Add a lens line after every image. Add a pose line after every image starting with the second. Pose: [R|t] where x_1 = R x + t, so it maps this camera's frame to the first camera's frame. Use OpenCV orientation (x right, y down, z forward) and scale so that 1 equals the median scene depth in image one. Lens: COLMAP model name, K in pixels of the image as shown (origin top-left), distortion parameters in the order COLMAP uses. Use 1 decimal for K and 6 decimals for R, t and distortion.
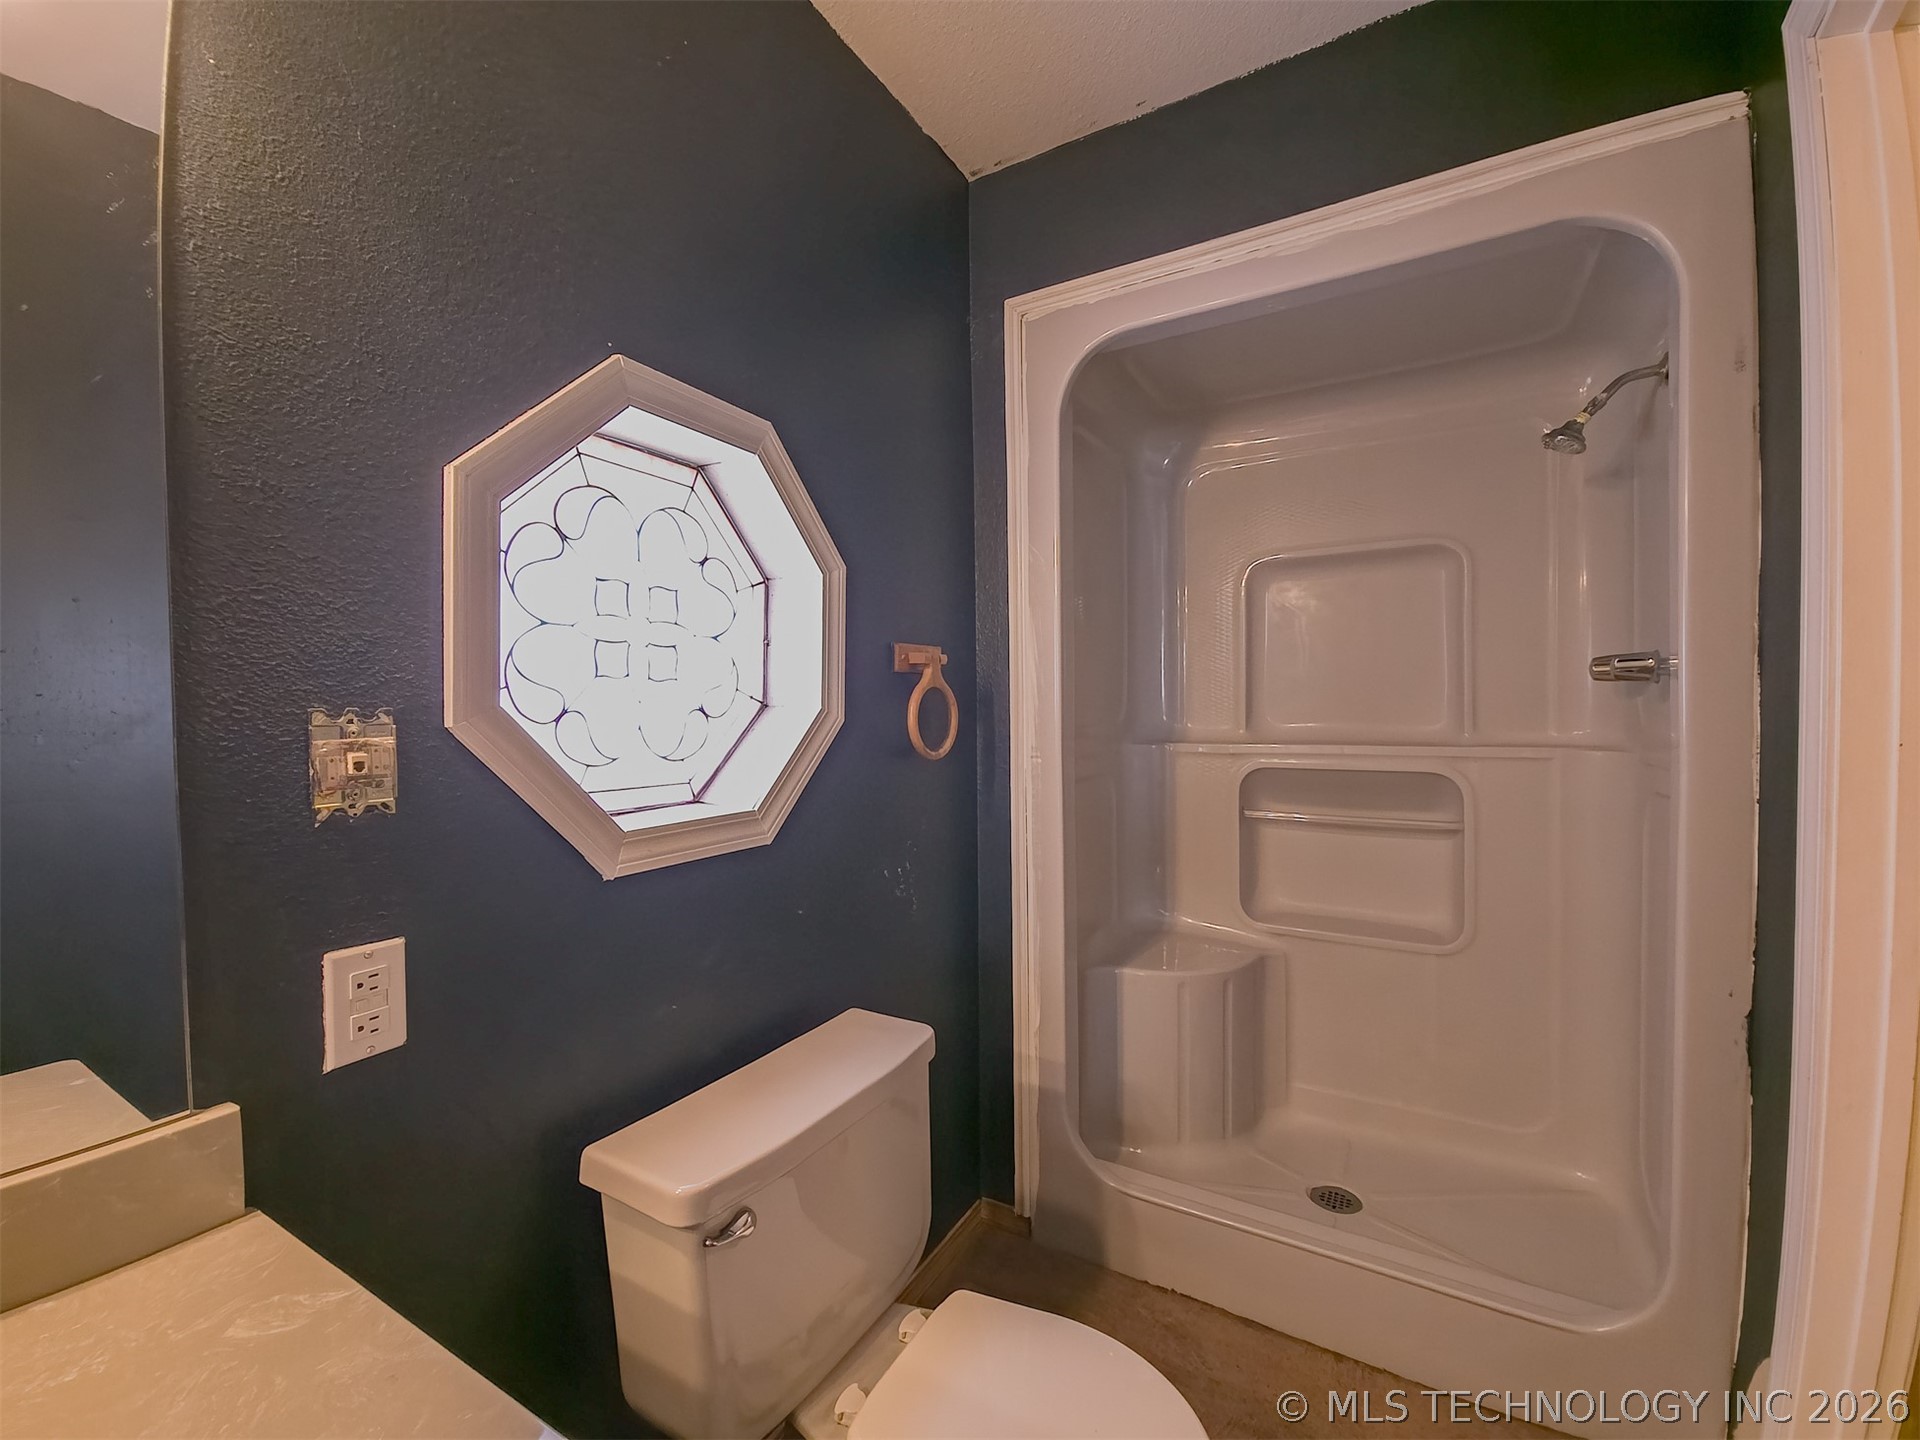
lens RADIAL K [[784.0, 0, 967.4], [0, 784.0, 719.8], [0, 0, 1]] dist [-0.000479, 0.000054]
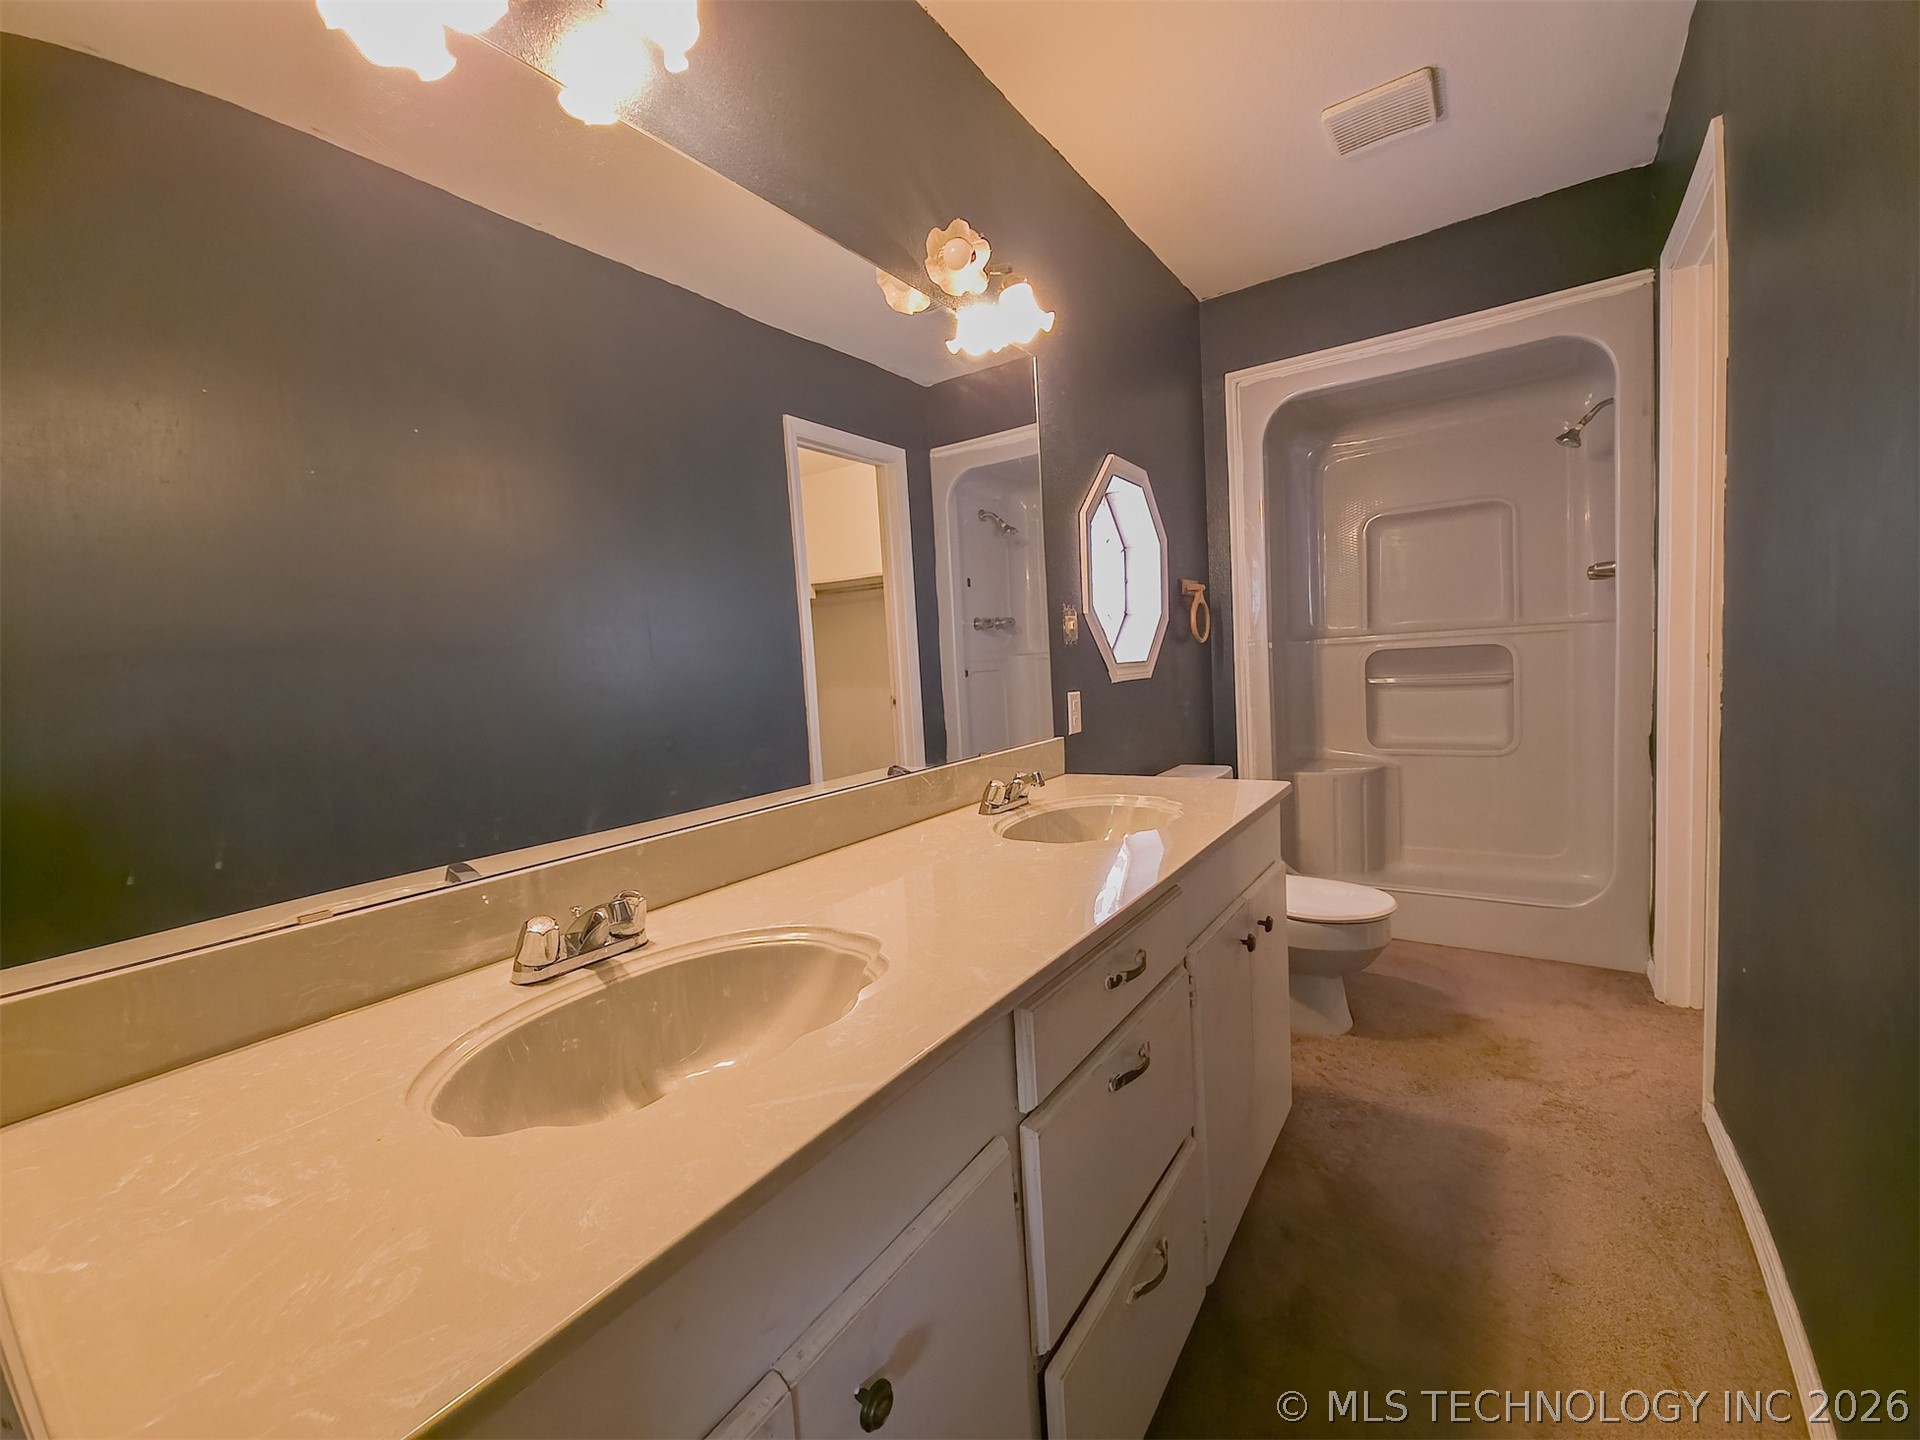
lens RADIAL K [[784.0, 0, 967.4], [0, 784.0, 719.8], [0, 0, 1]] dist [-0.000479, 0.000054]
pose [[0.995951, -0.039440, -0.080781, -0.372741], [0.043992, 0.997497, 0.055365, 0.087230], [0.078395, -0.058695, 0.995193, -0.724121]]
